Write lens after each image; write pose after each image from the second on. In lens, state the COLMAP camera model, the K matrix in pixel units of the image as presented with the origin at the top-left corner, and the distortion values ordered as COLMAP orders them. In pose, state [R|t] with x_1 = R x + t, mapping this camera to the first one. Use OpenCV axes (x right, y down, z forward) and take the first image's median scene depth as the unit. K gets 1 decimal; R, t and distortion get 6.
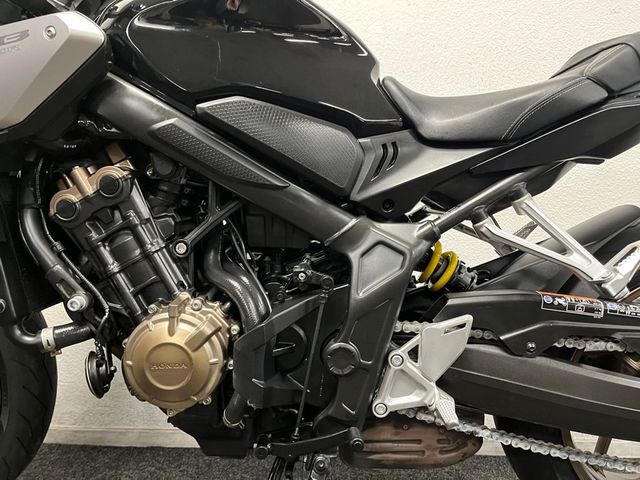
lens RADIAL K [[492.8, 0, 320.4], [0, 492.8, 257.6], [0, 0, 1]] dist [0.009308, -0.002539]
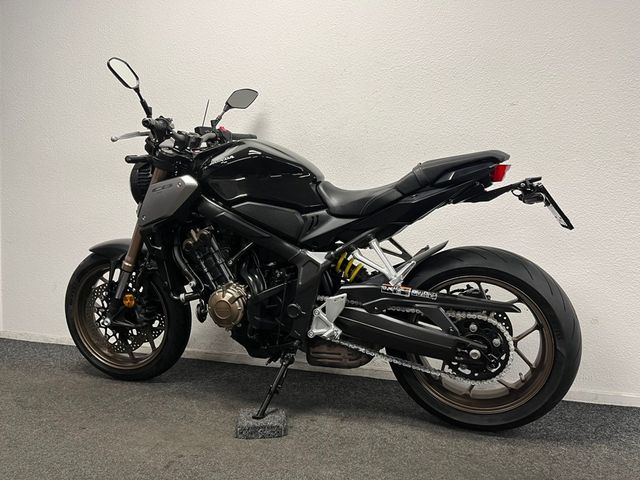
lens RADIAL K [[492.8, 0, 320.4], [0, 492.8, 257.6], [0, 0, 1]] dist [0.009308, -0.002539]
pose [[0.953240, 0.008485, -0.302096, 0.863476], [-0.002441, 0.999789, 0.020378, -0.092046], [0.302205, -0.018688, 0.953060, -1.162802]]
